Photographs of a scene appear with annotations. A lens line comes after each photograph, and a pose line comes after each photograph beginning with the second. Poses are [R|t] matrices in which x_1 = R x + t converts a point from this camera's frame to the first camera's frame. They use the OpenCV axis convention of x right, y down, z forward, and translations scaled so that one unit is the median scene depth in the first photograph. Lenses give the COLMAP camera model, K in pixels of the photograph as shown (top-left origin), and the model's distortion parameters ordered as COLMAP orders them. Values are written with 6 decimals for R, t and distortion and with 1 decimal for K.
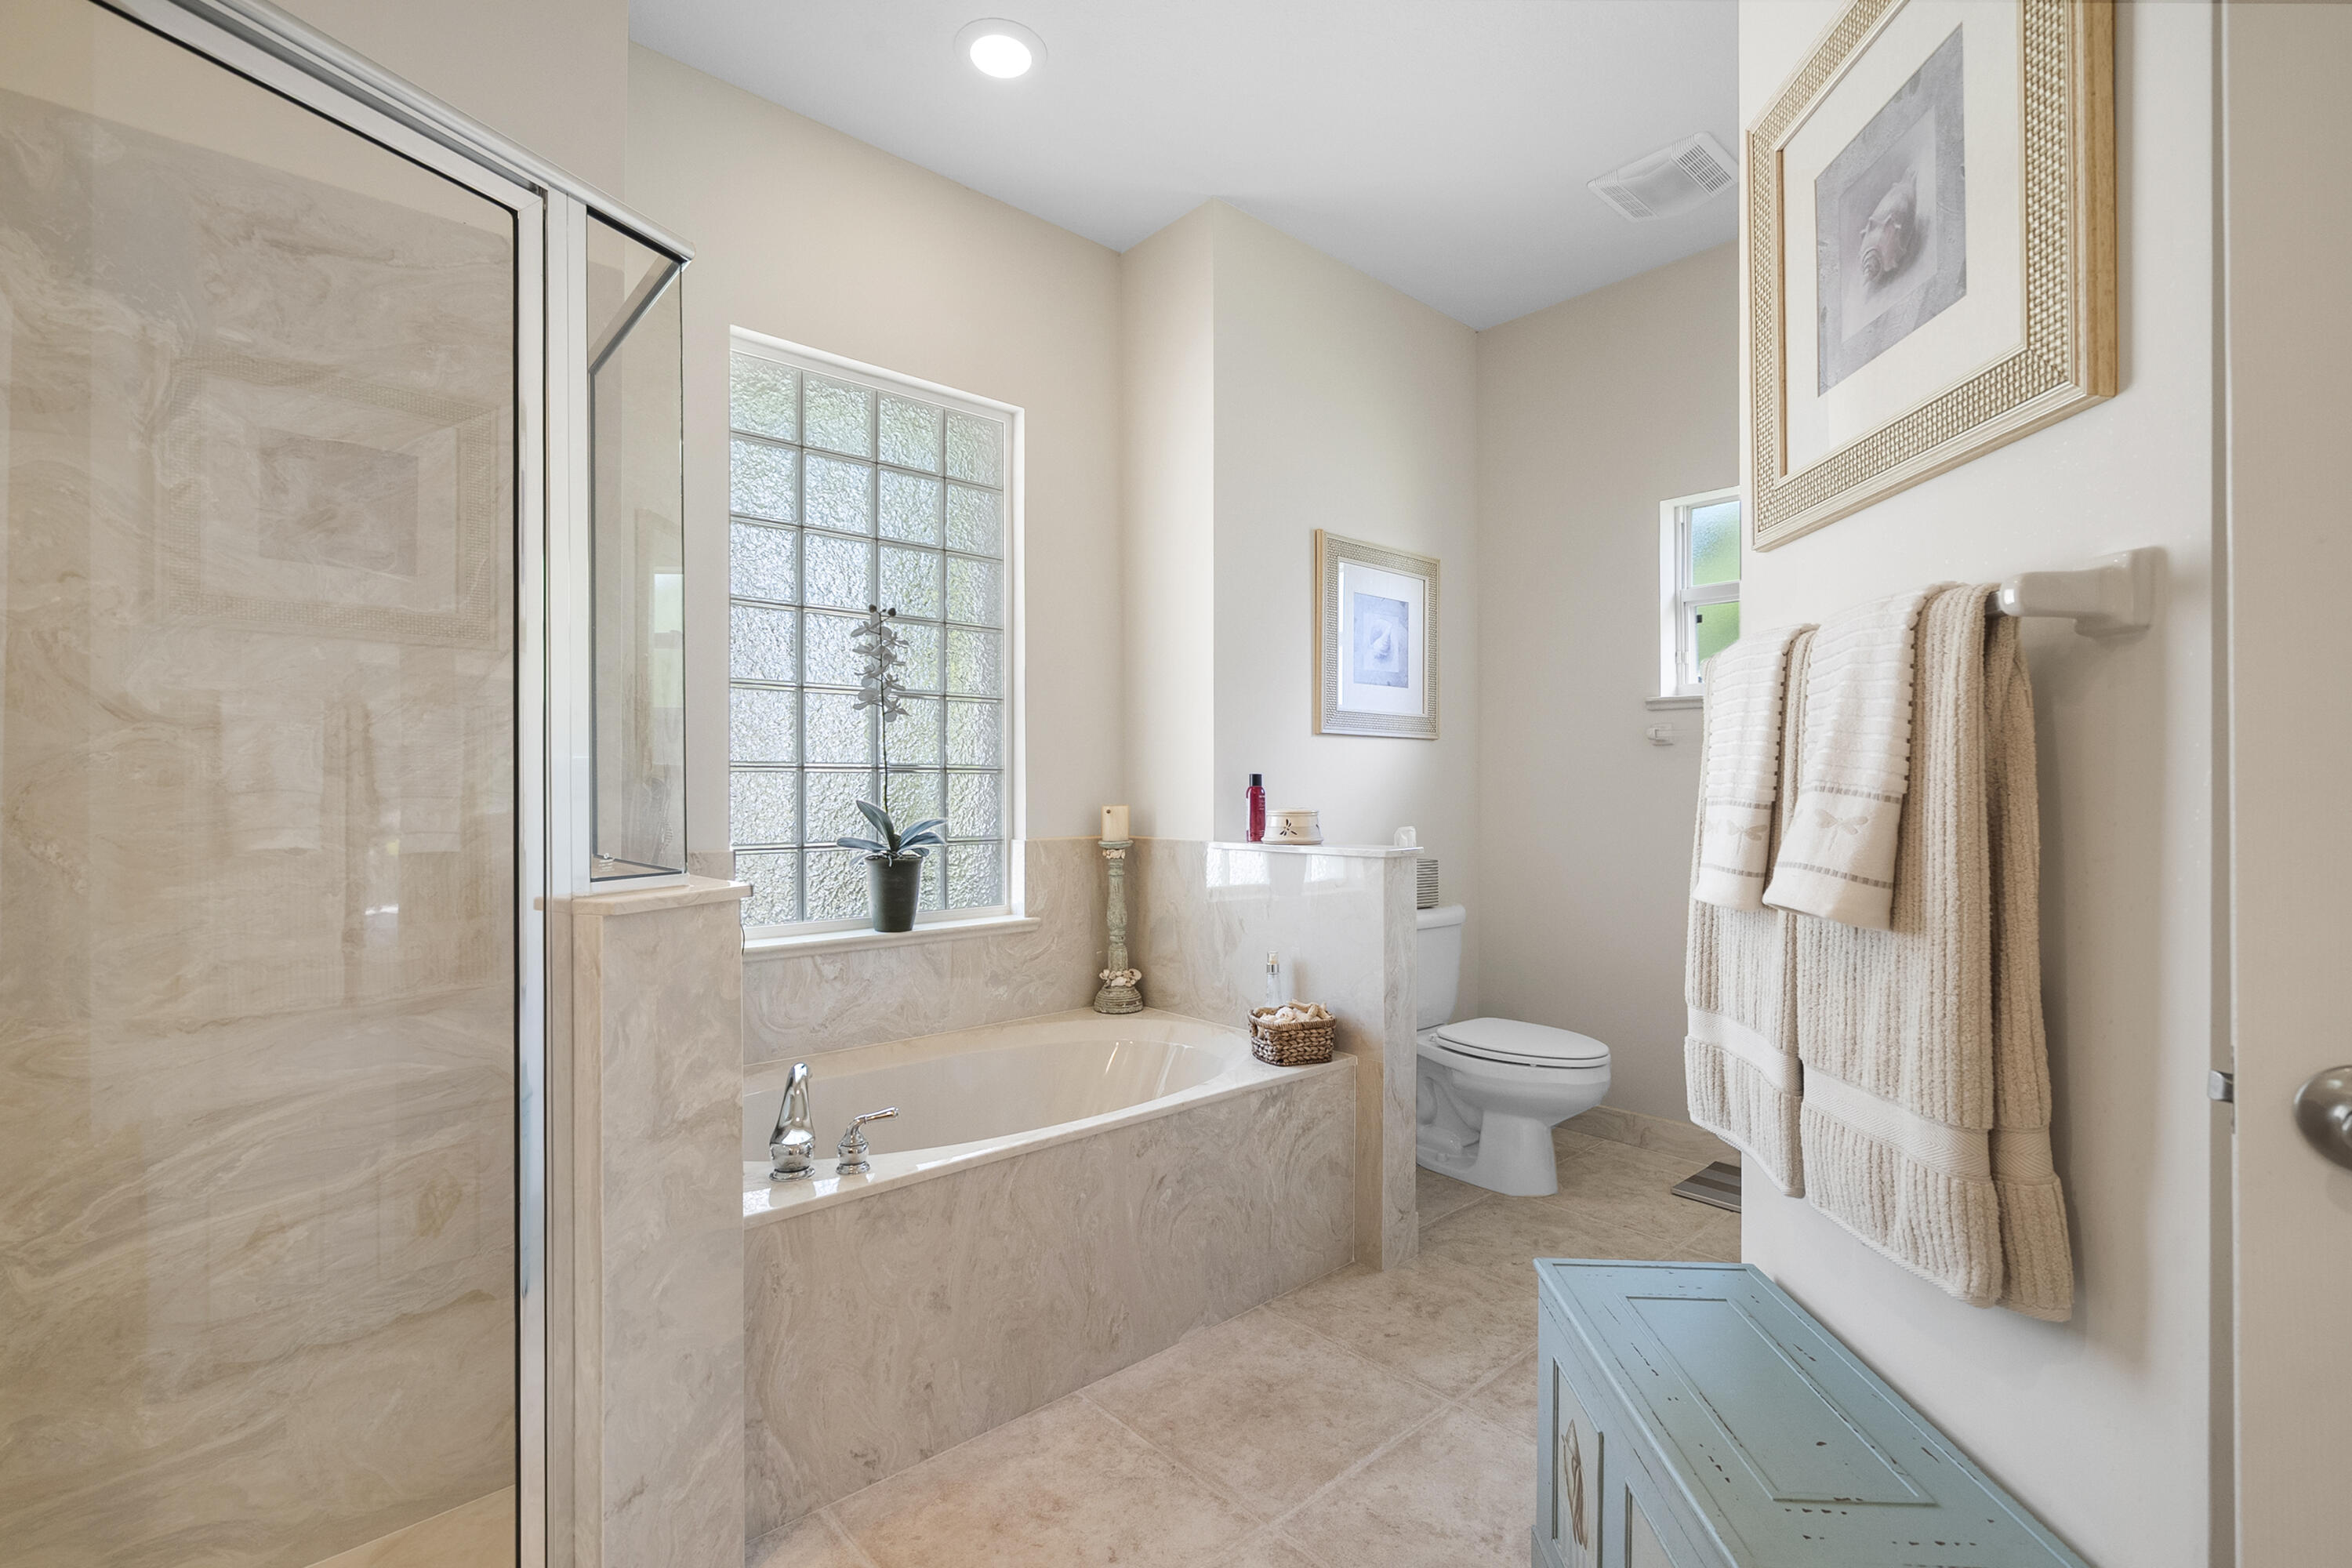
lens RADIAL K [[1057.0, 0, 1176.0], [0, 1057.0, 784.0], [0, 0, 1]] dist [0.001980, 0.000316]
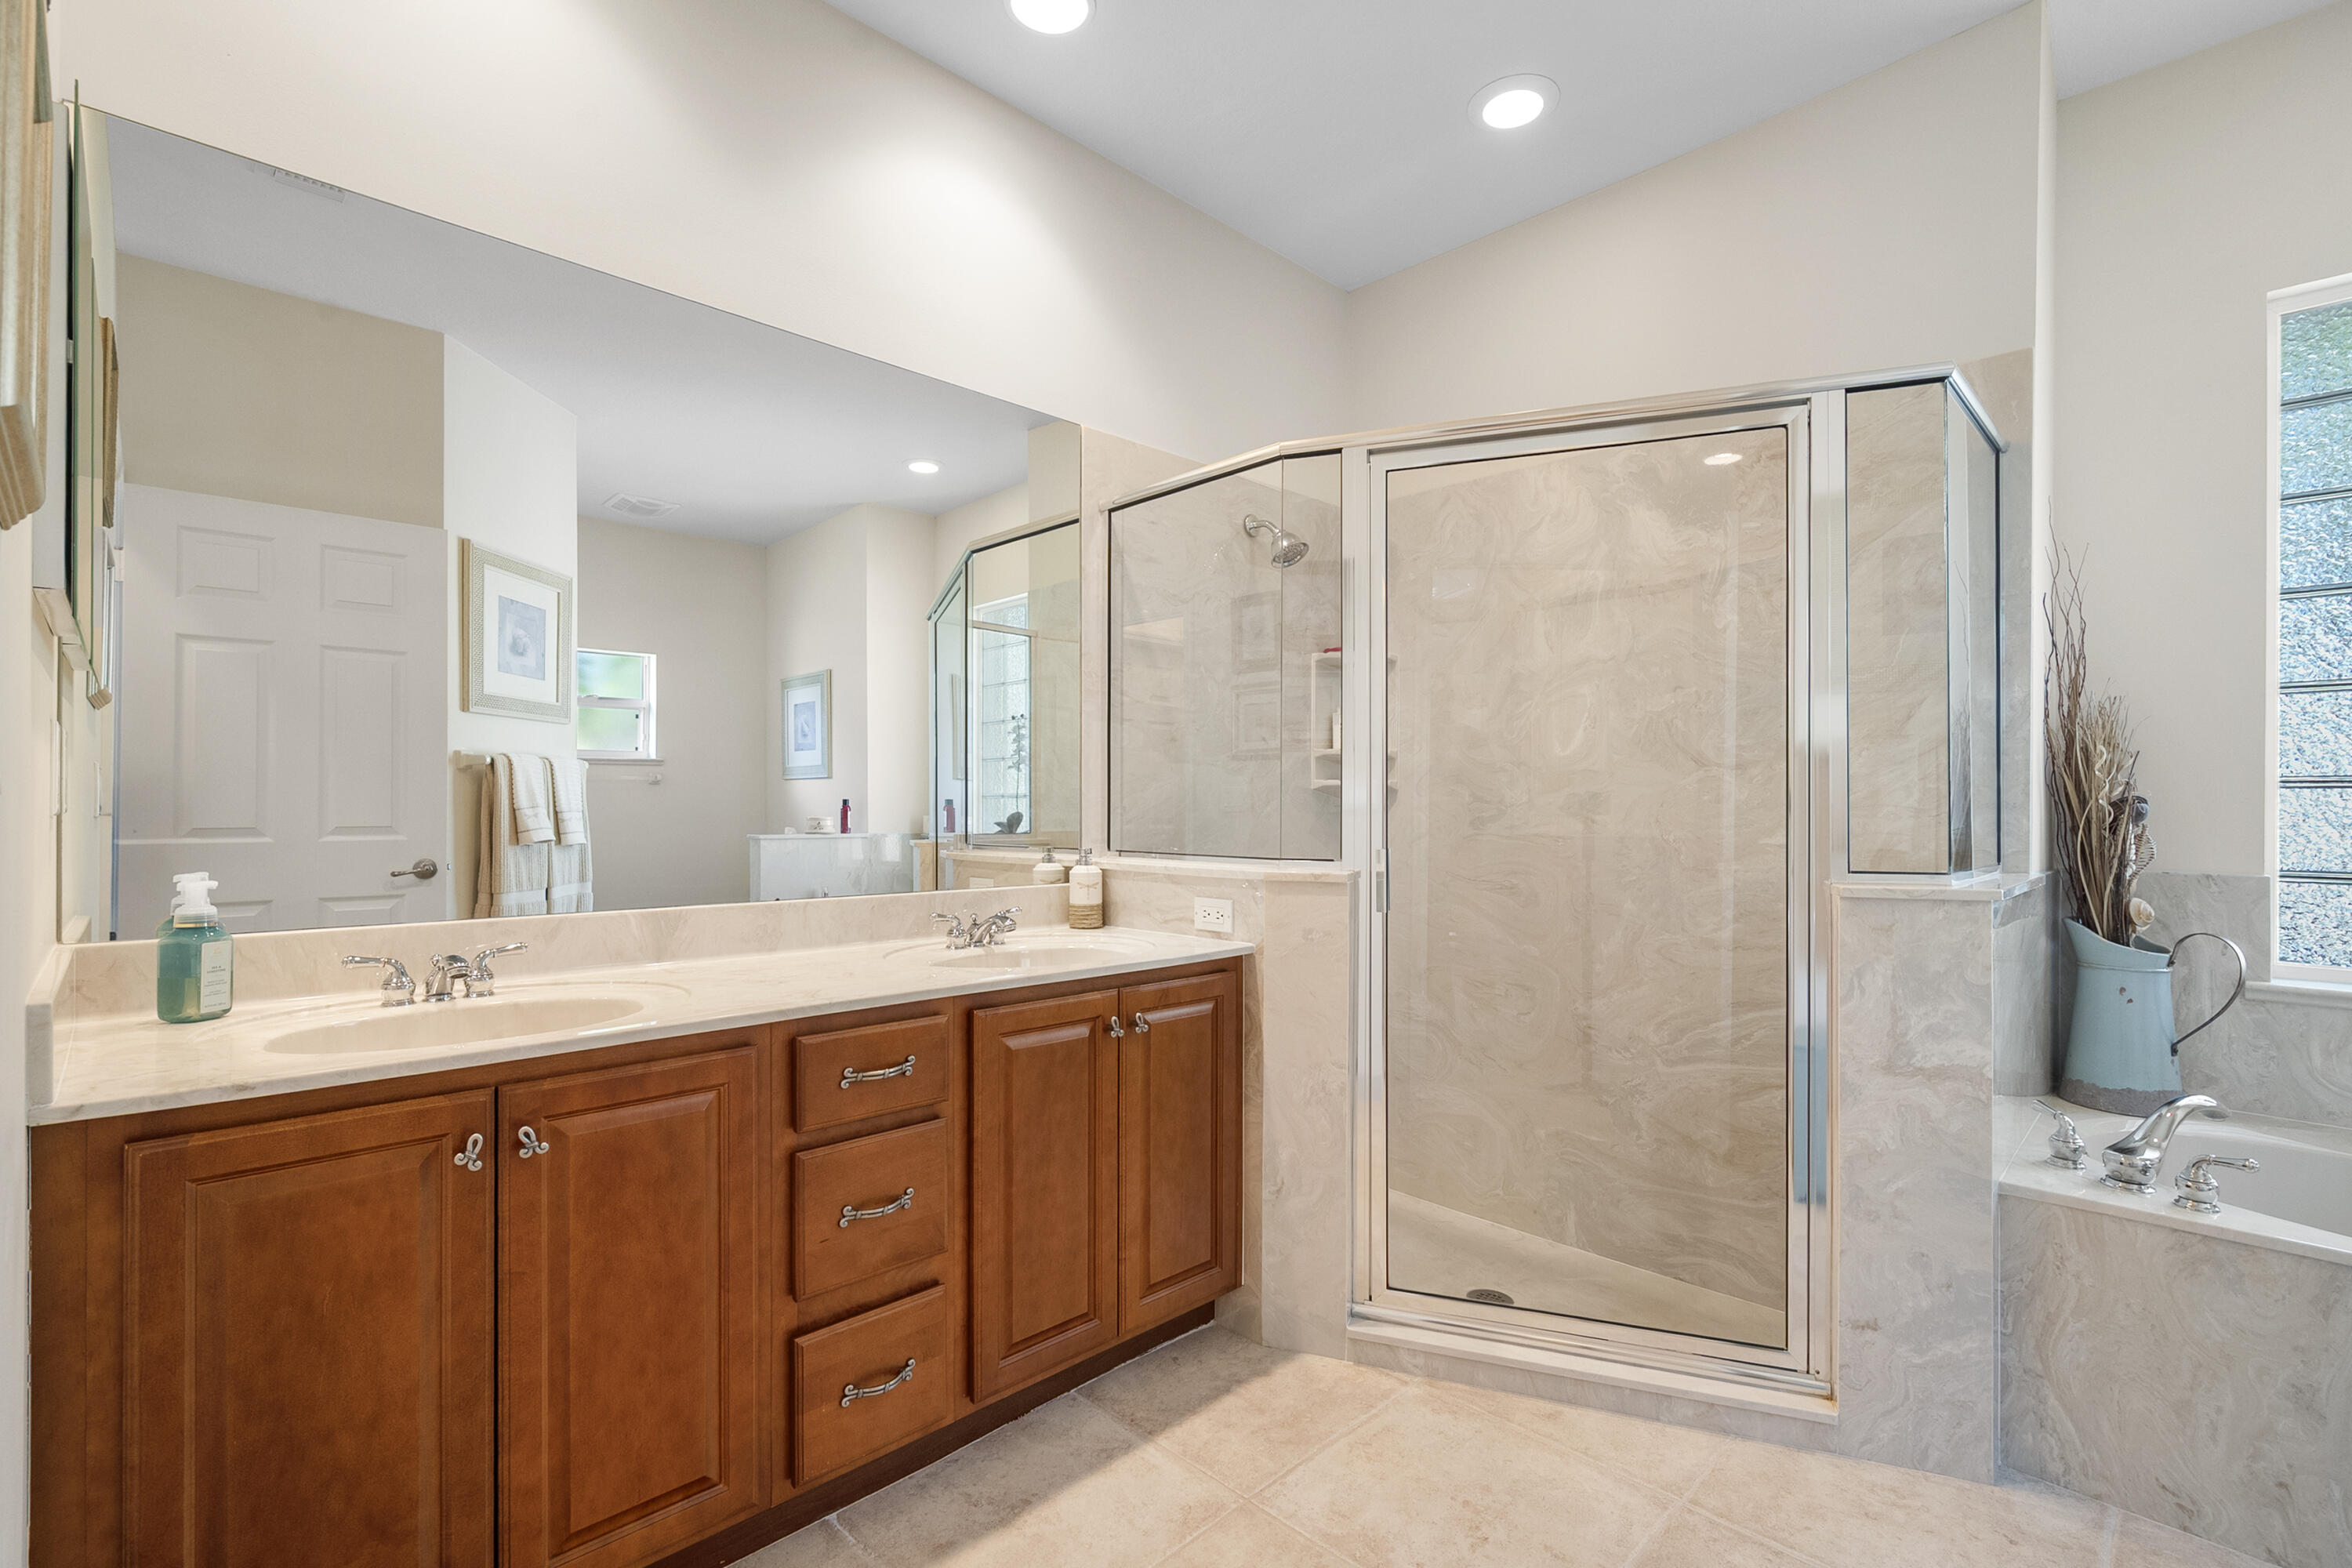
lens RADIAL K [[1057.0, 0, 1176.0], [0, 1057.0, 784.0], [0, 0, 1]] dist [0.001980, 0.000316]
pose [[0.054984, -0.016598, -0.998349, 0.730257], [0.001510, 0.999862, -0.016540, -0.002763], [0.998486, -0.000598, 0.055002, 0.036264]]
